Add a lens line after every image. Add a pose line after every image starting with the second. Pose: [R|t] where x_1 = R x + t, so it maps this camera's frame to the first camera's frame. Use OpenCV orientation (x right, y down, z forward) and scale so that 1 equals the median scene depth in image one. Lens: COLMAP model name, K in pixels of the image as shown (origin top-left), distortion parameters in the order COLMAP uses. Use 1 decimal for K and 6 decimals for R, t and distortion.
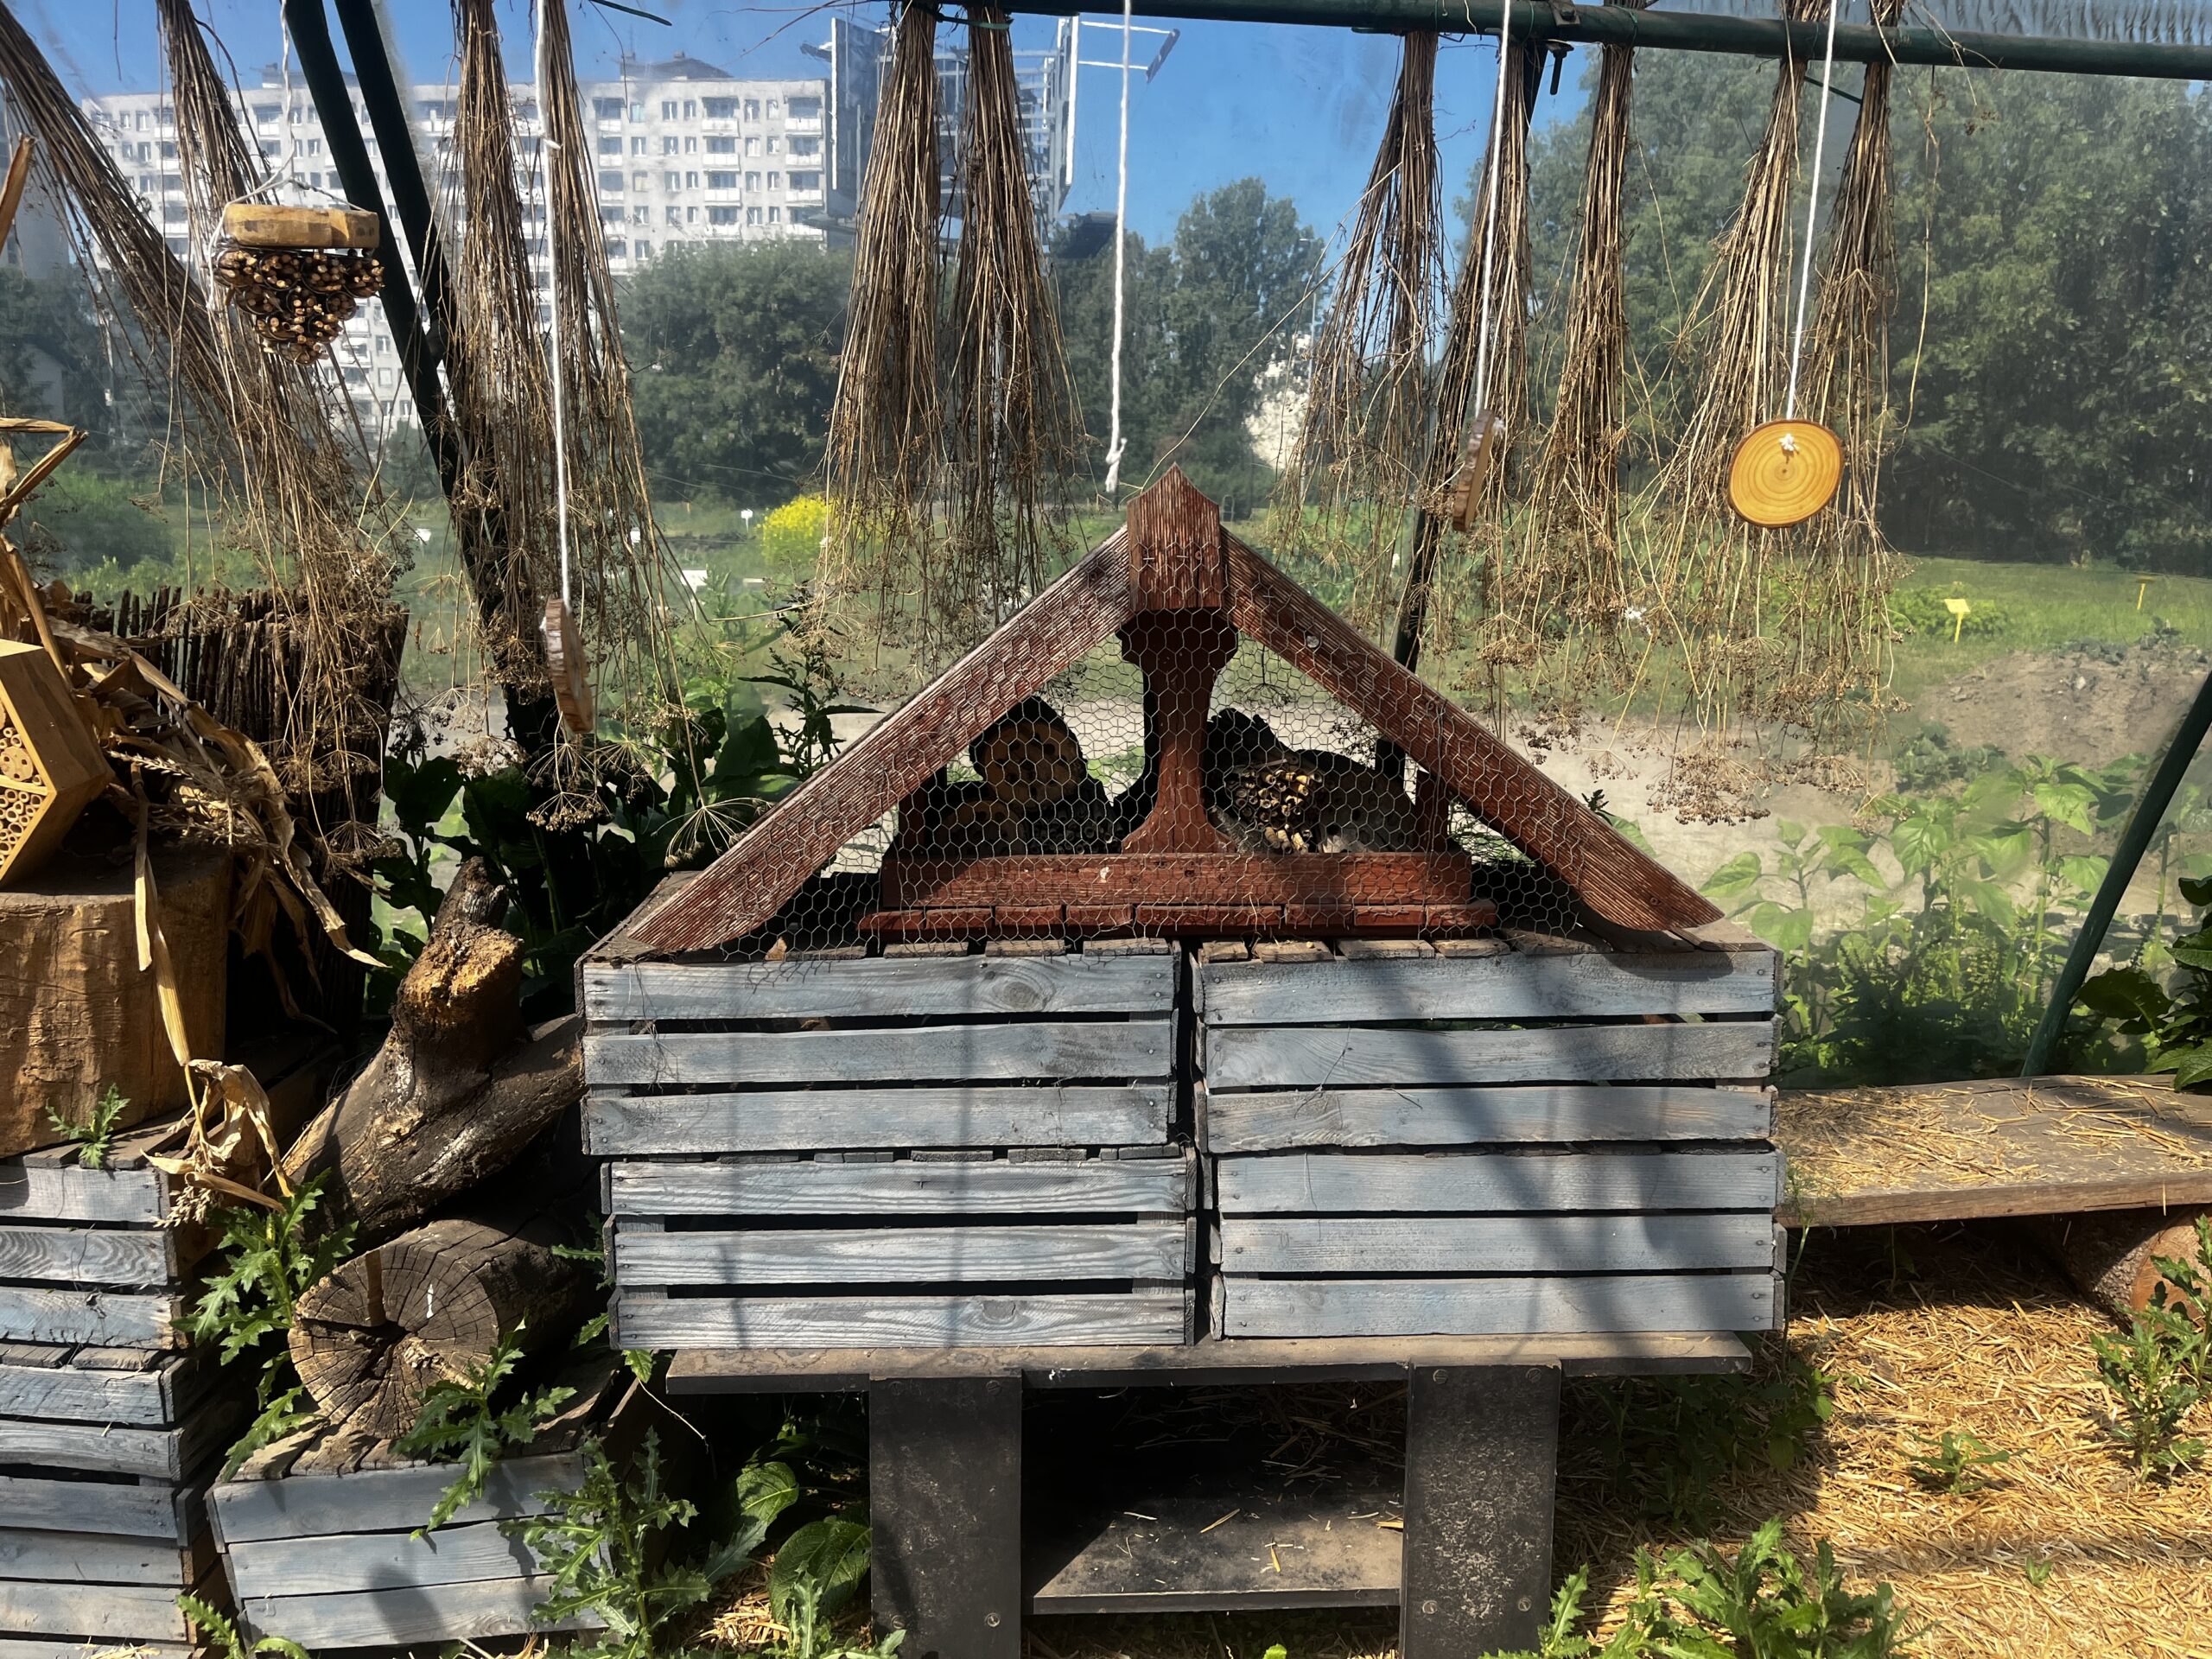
lens RADIAL K [[1695.1, 0, 1114.8], [0, 1695.1, 851.8], [0, 0, 1]] dist [0.041155, -0.036466]
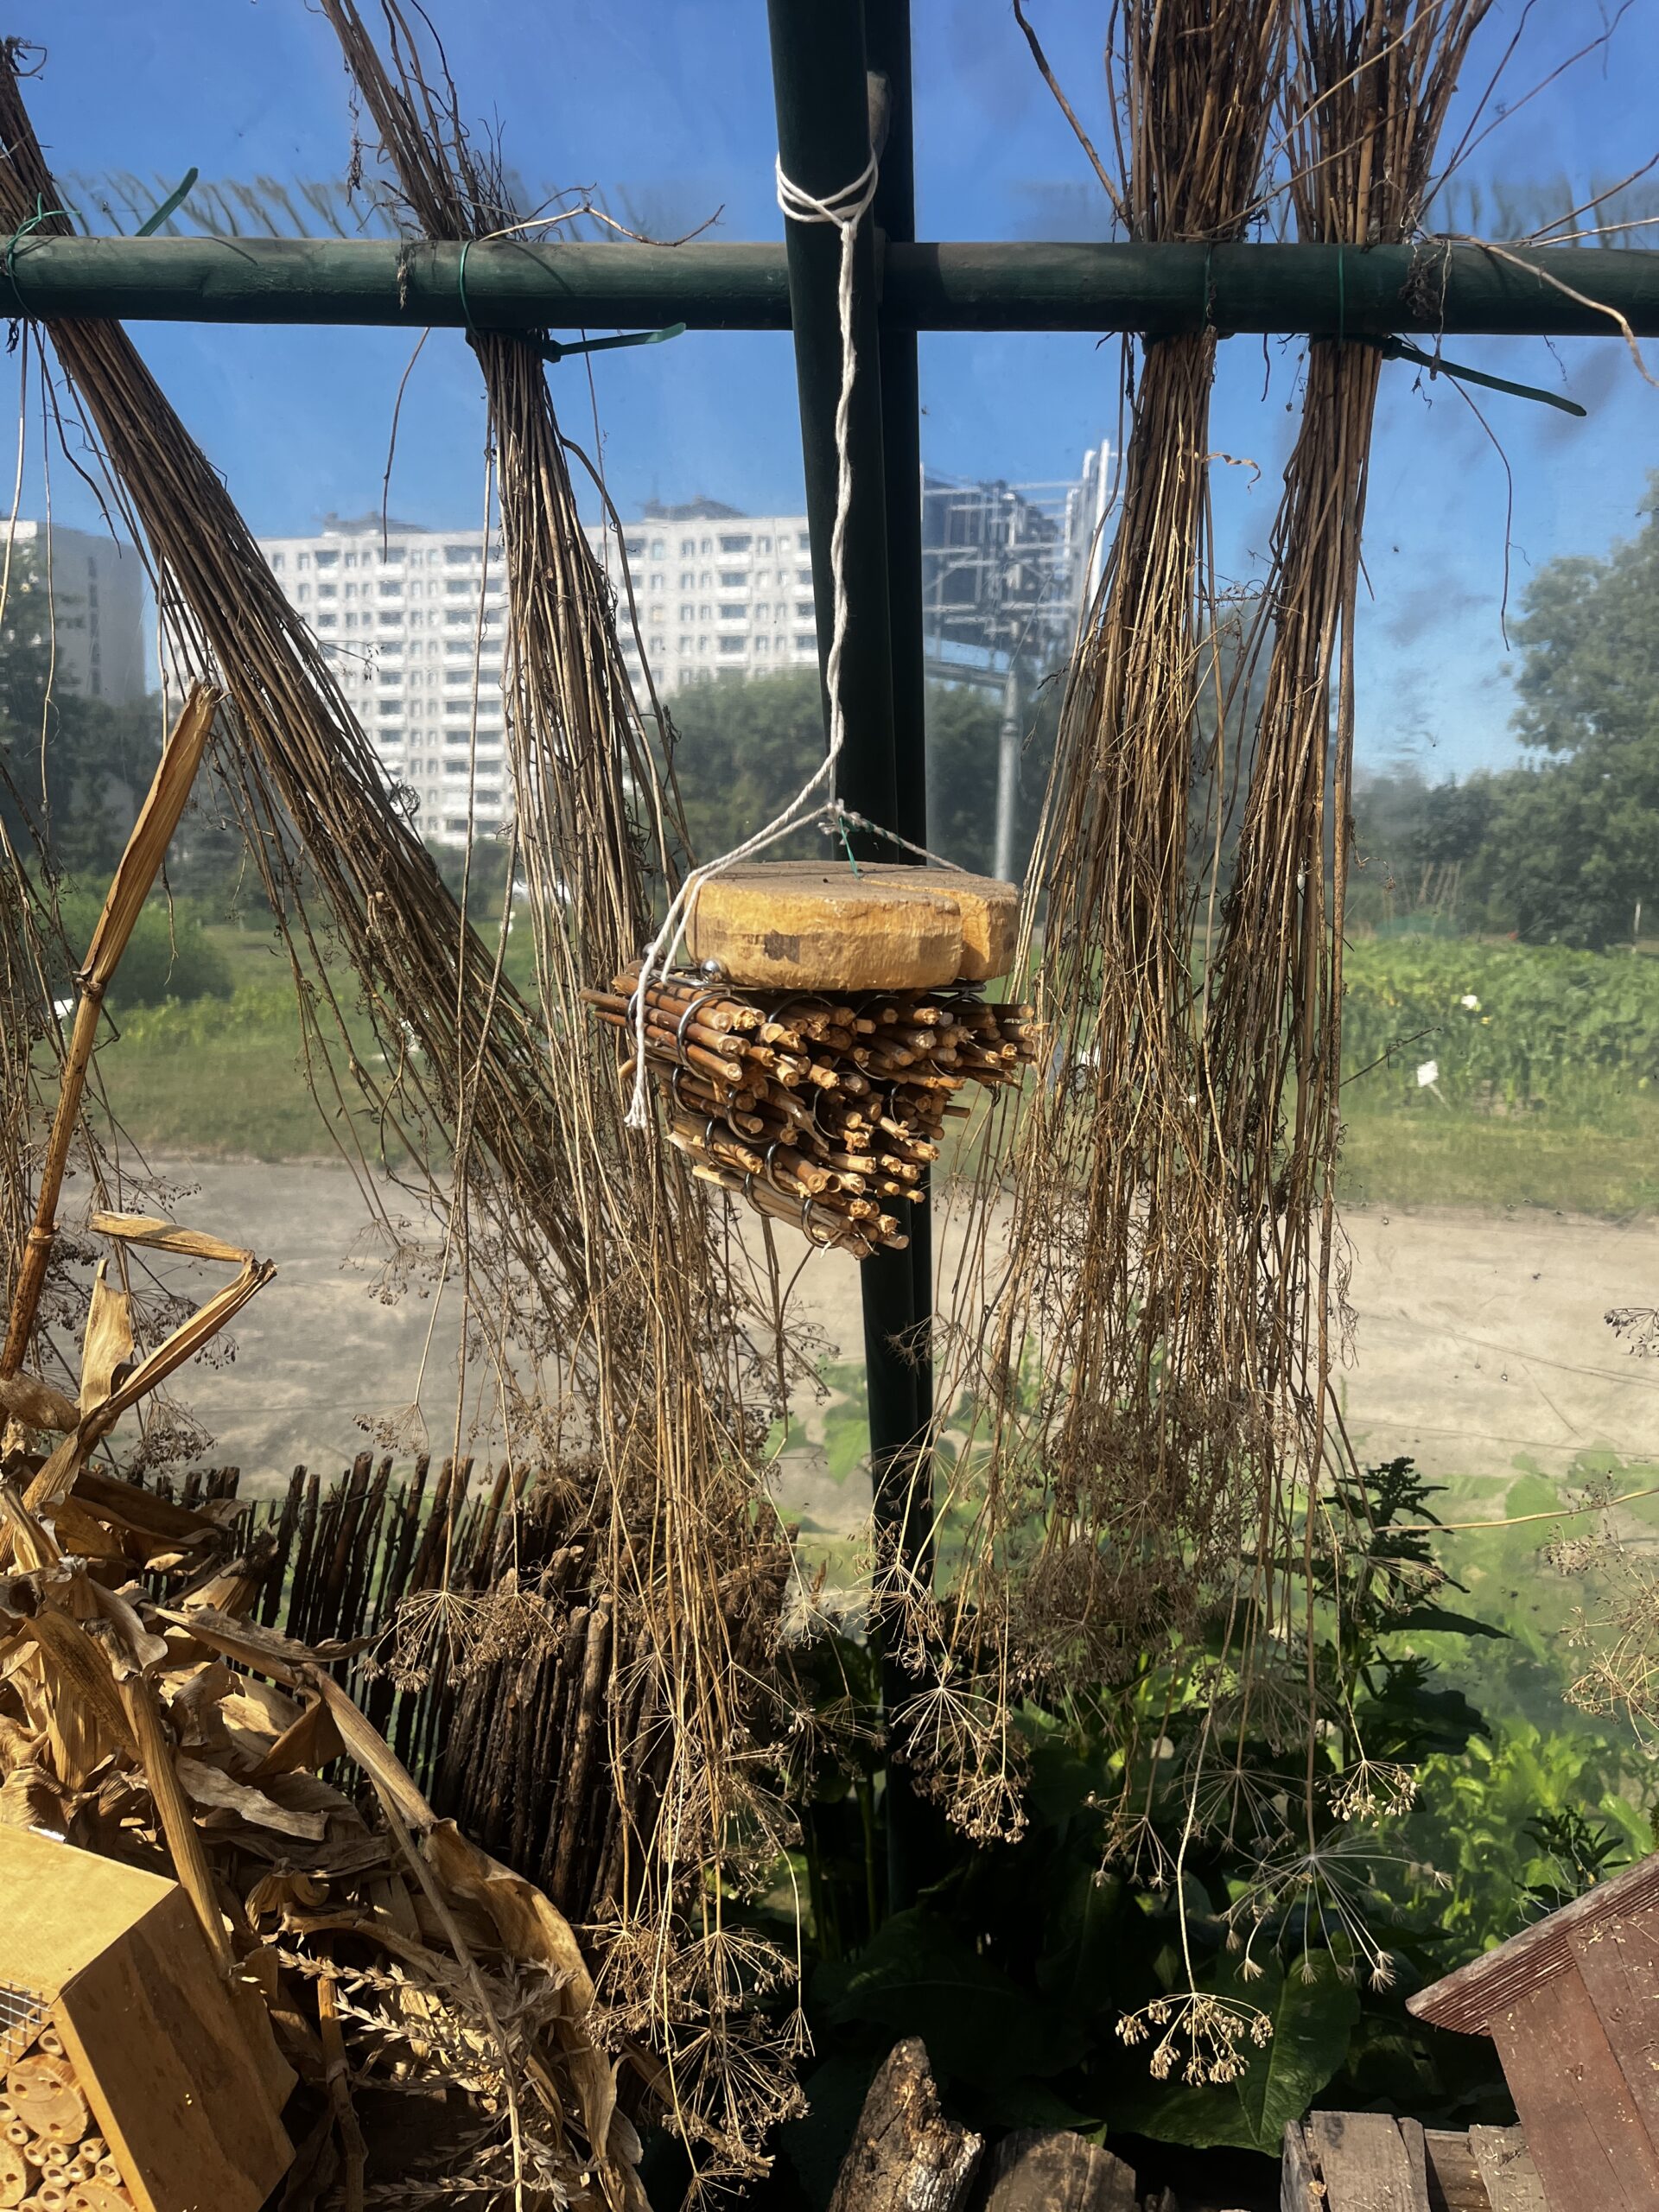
lens RADIAL K [[1695.1, 0, 840.8], [0, 1695.1, 1105.8], [0, 0, 1]] dist [0.041155, -0.036466]
pose [[0.989298, 0.026501, -0.143479, -0.358883], [-0.039174, 0.995504, -0.086238, -0.245189], [0.140549, 0.090936, 0.985889, 0.517660]]
